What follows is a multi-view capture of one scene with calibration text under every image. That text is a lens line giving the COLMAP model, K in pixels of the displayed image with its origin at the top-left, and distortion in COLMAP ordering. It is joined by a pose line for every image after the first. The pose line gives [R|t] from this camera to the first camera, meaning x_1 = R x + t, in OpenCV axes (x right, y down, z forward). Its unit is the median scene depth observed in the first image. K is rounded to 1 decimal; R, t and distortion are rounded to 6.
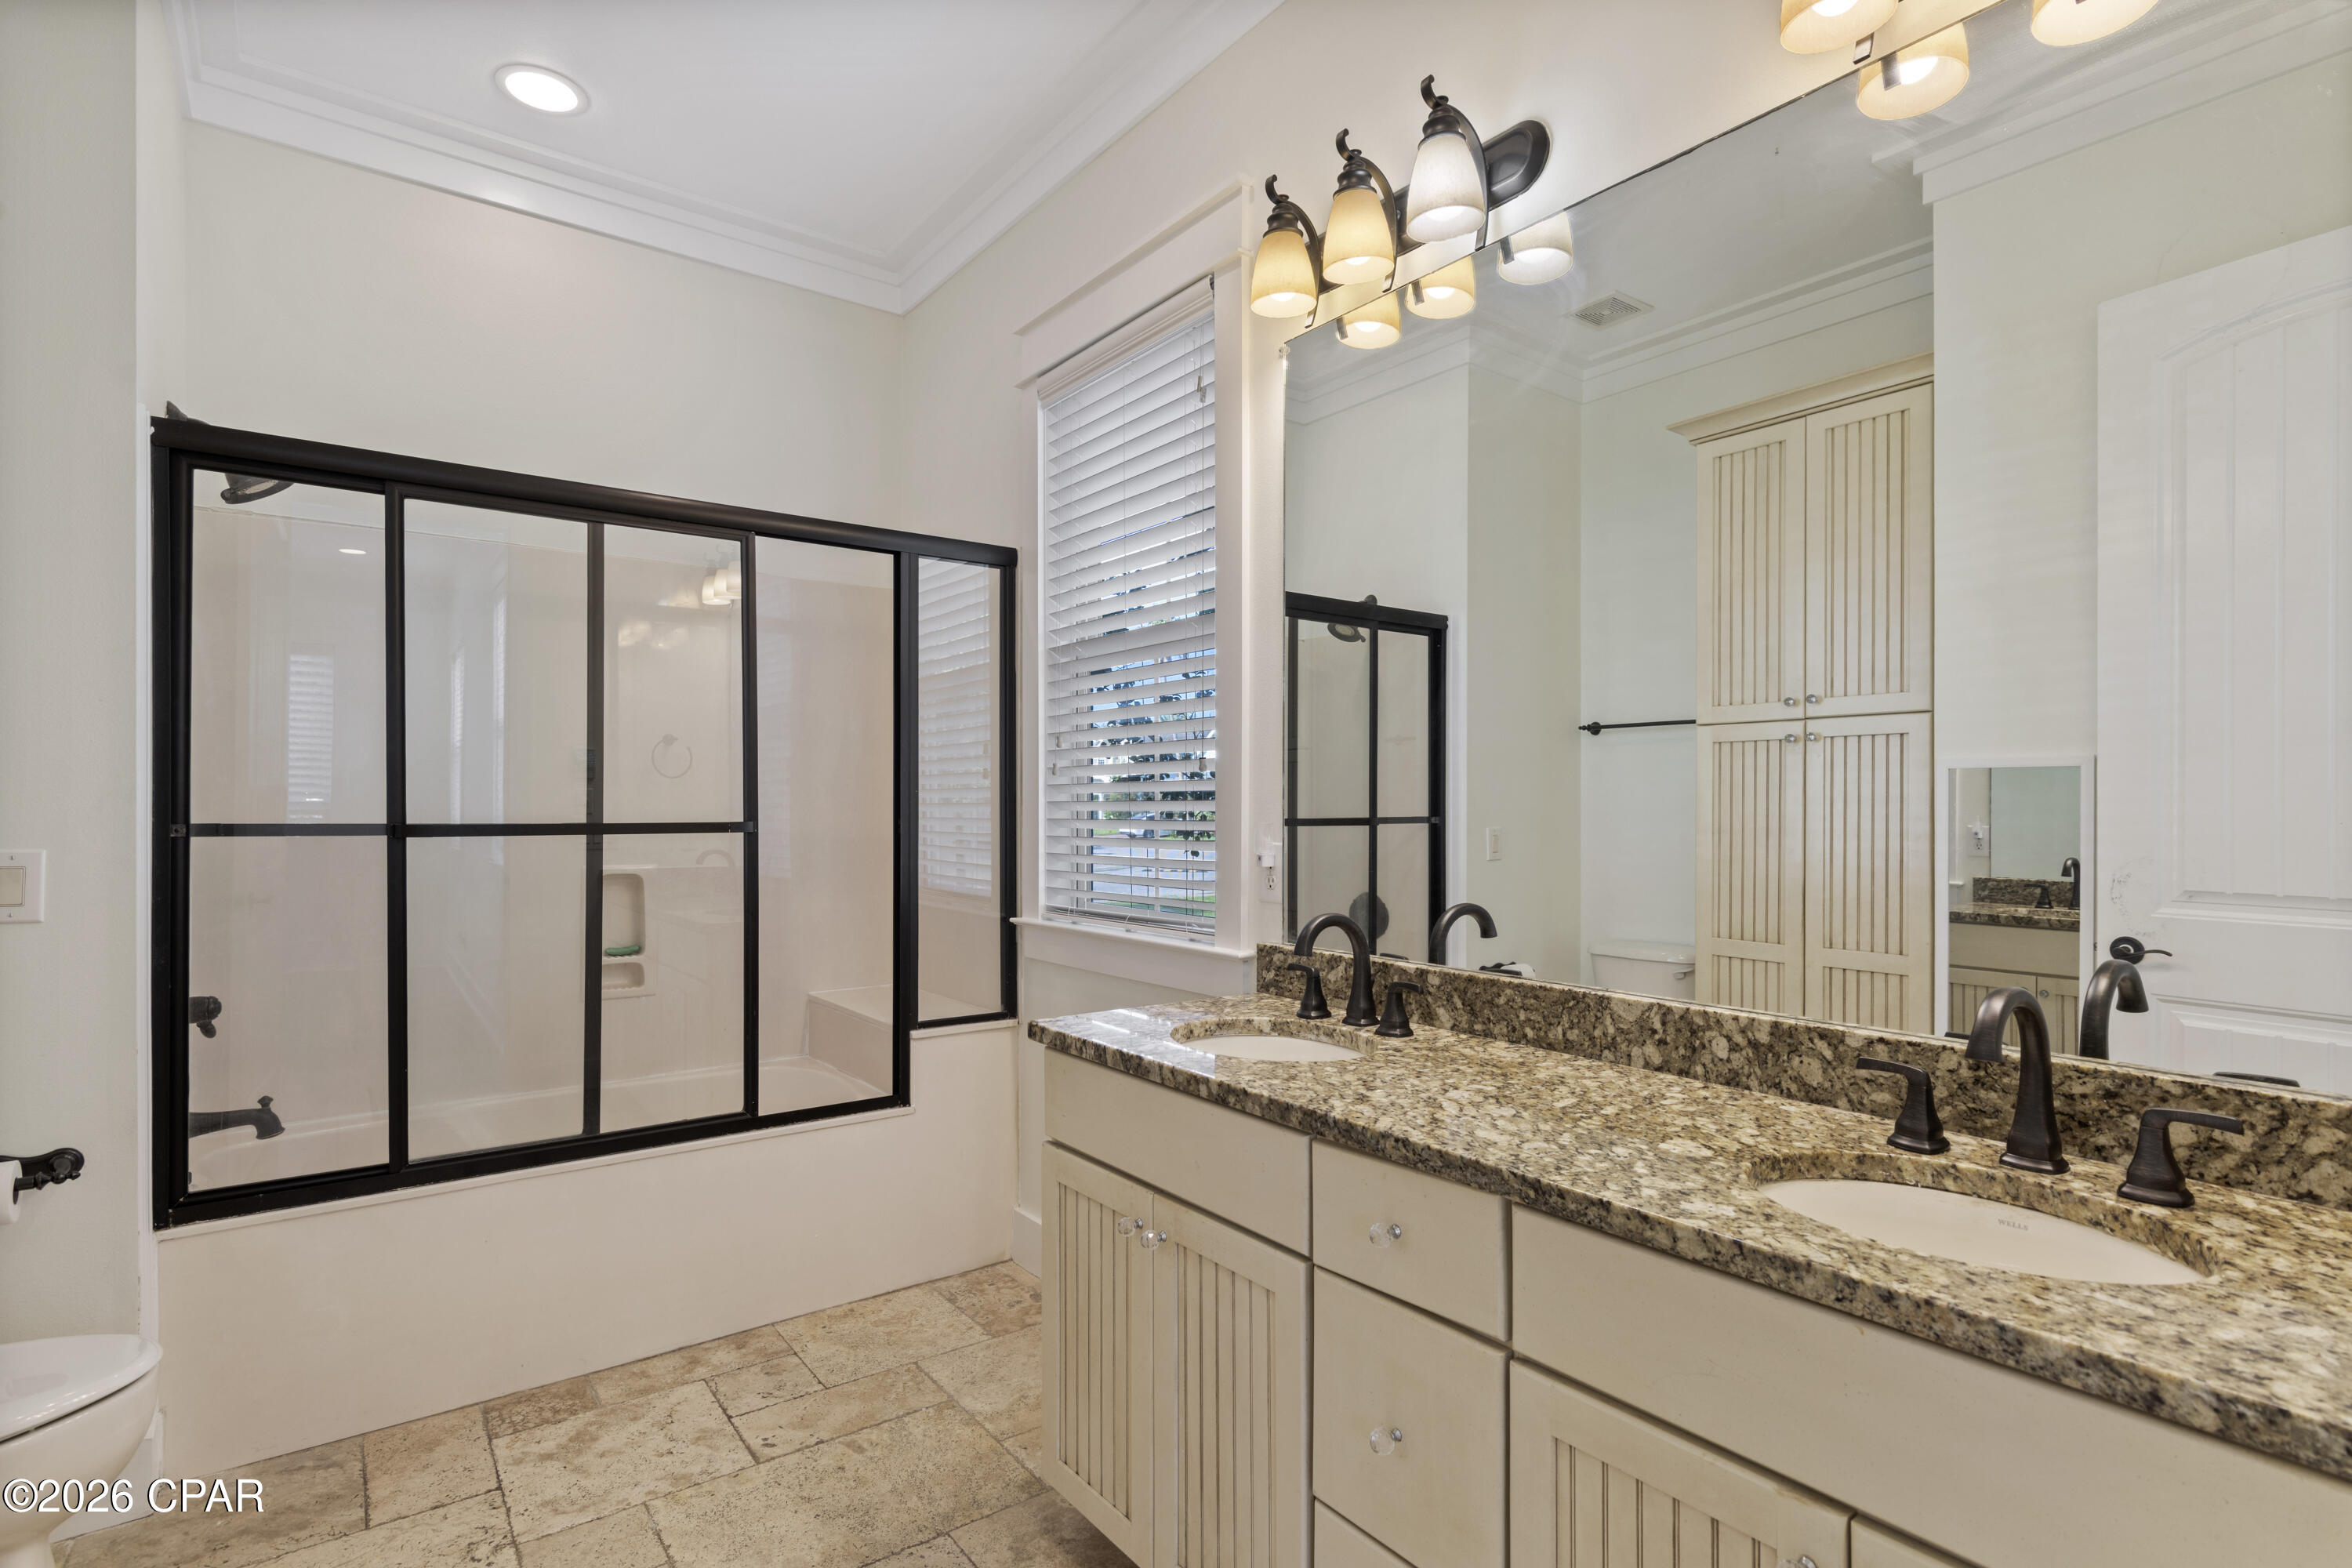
lens RADIAL K [[1162.2, 0, 1184.0], [0, 1162.2, 808.7], [0, 0, 1]] dist [0.003862, -0.000299]
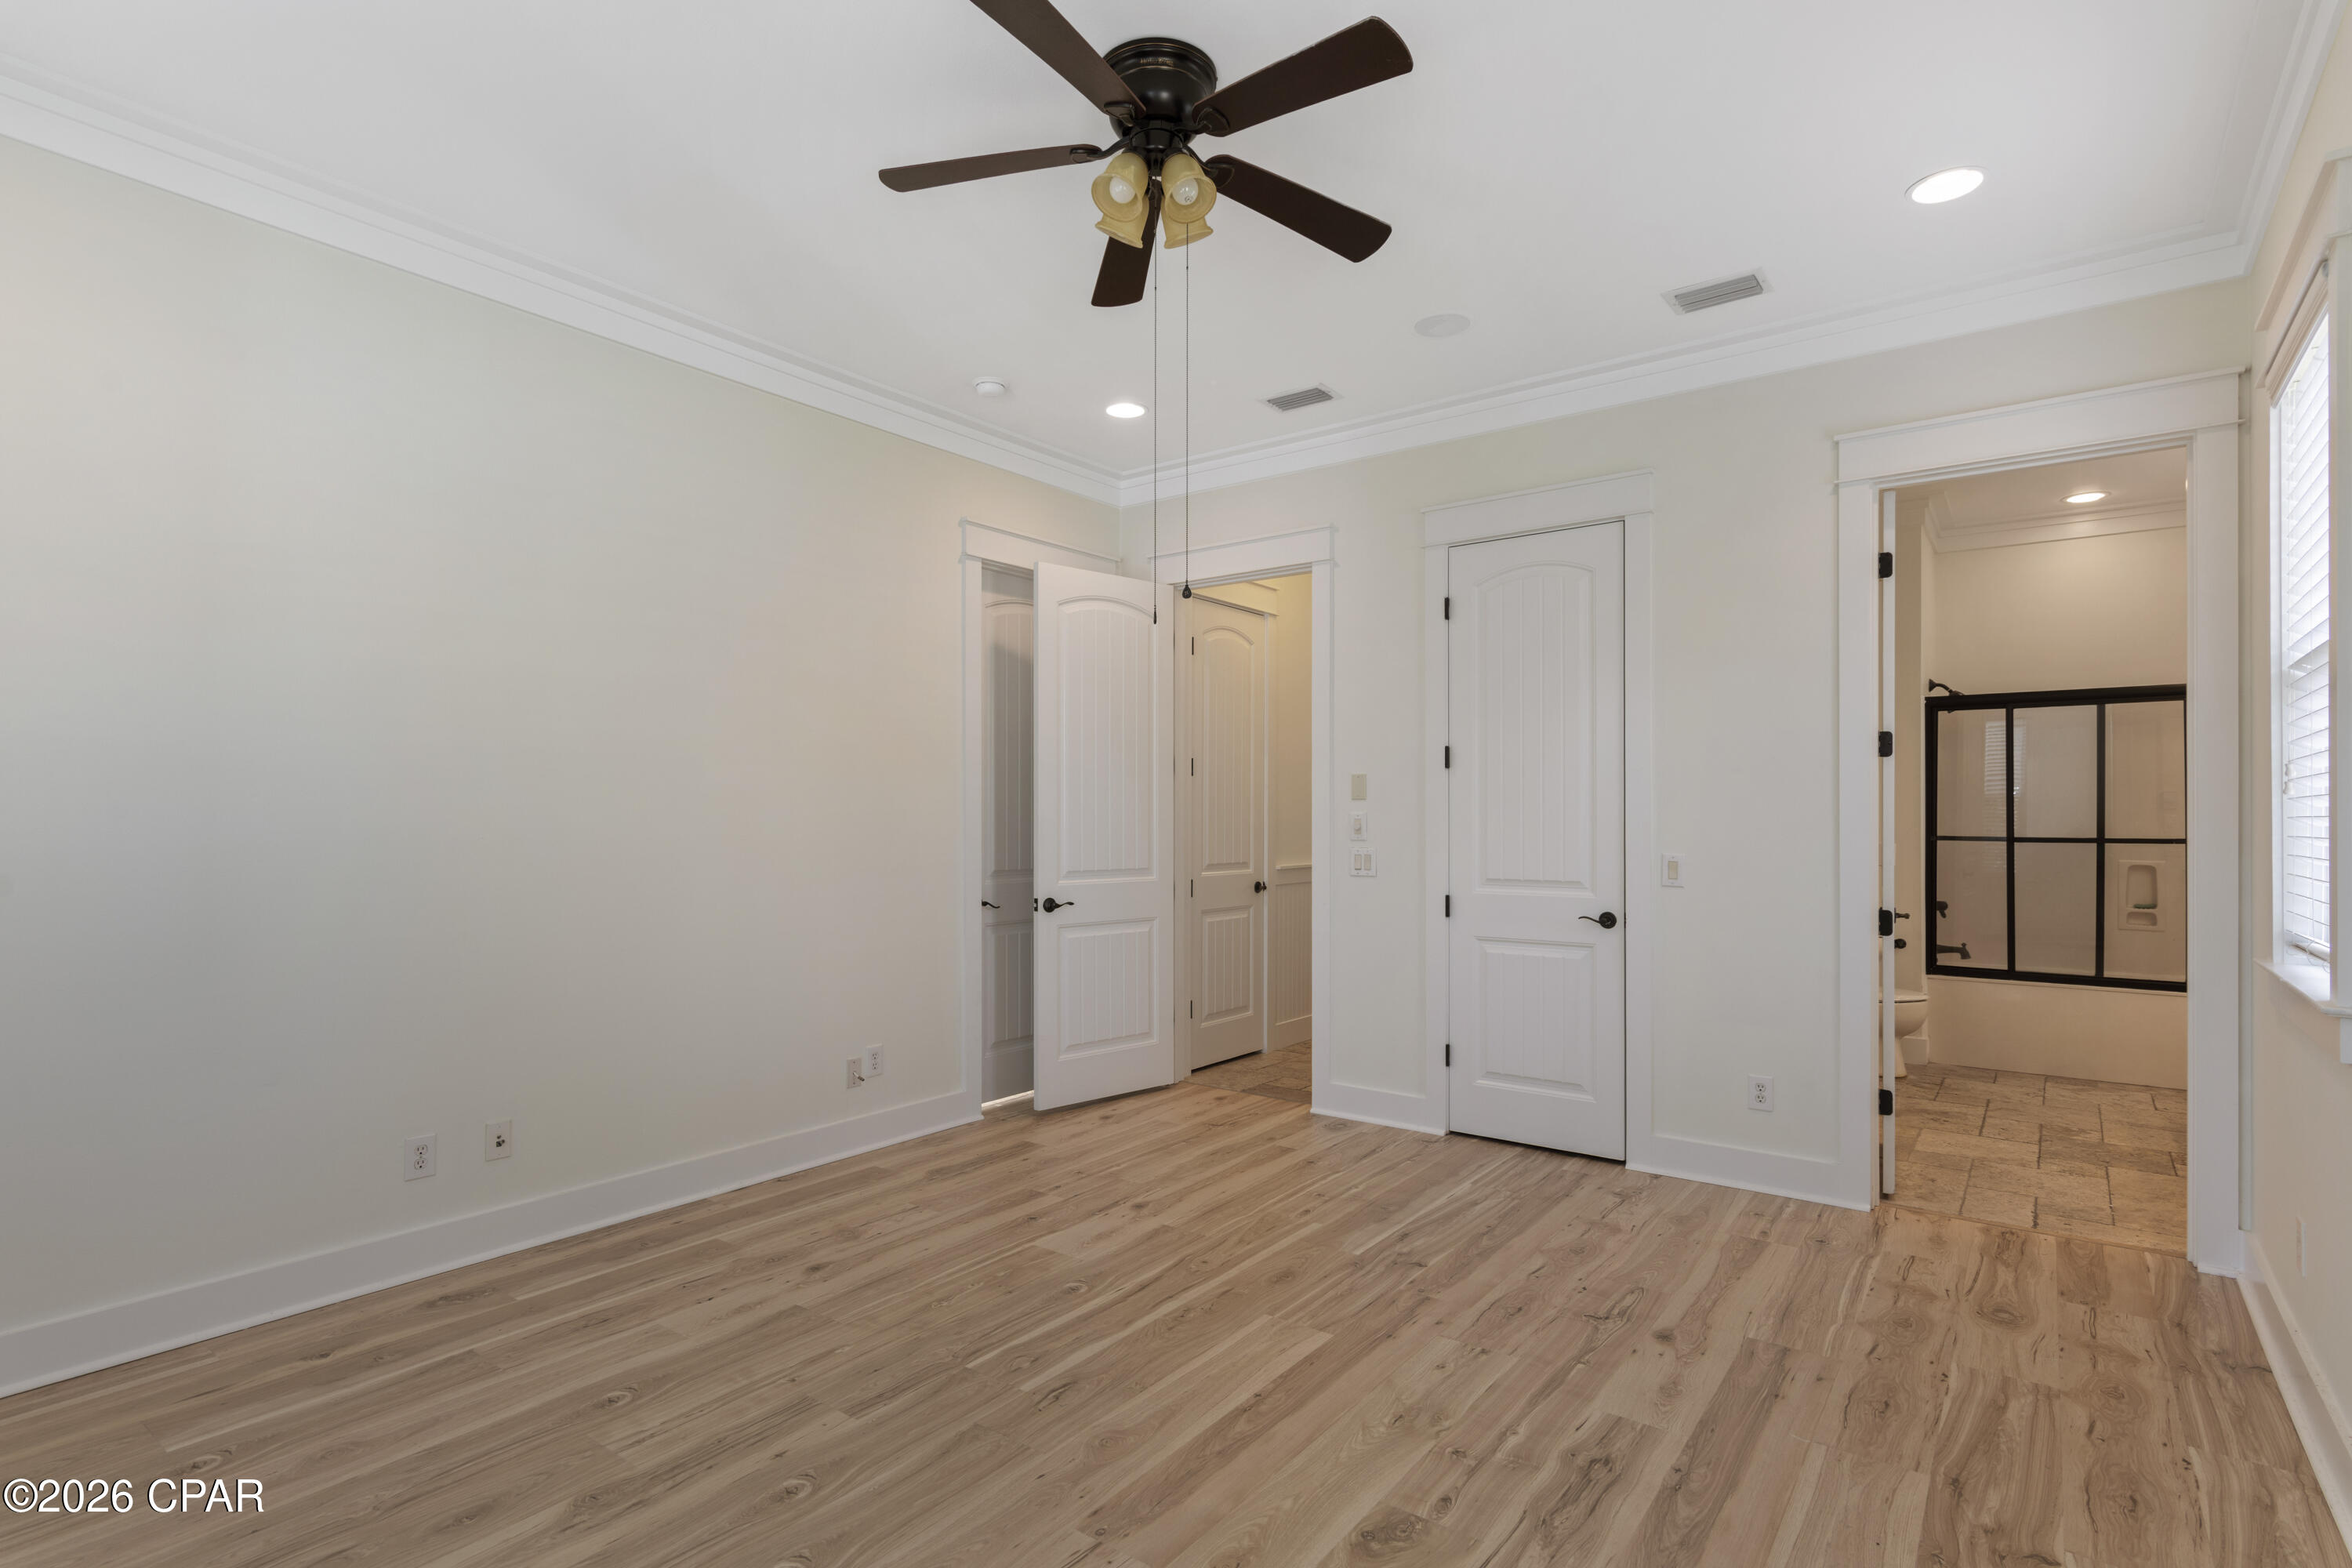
lens RADIAL K [[1162.2, 0, 1184.0], [0, 1162.2, 808.7], [0, 0, 1]] dist [0.003862, -0.000299]
pose [[0.283187, -0.006898, -0.959040, 1.206183], [-0.003428, 0.999960, -0.008205, -0.020881], [0.959059, 0.005611, 0.283152, -1.398738]]
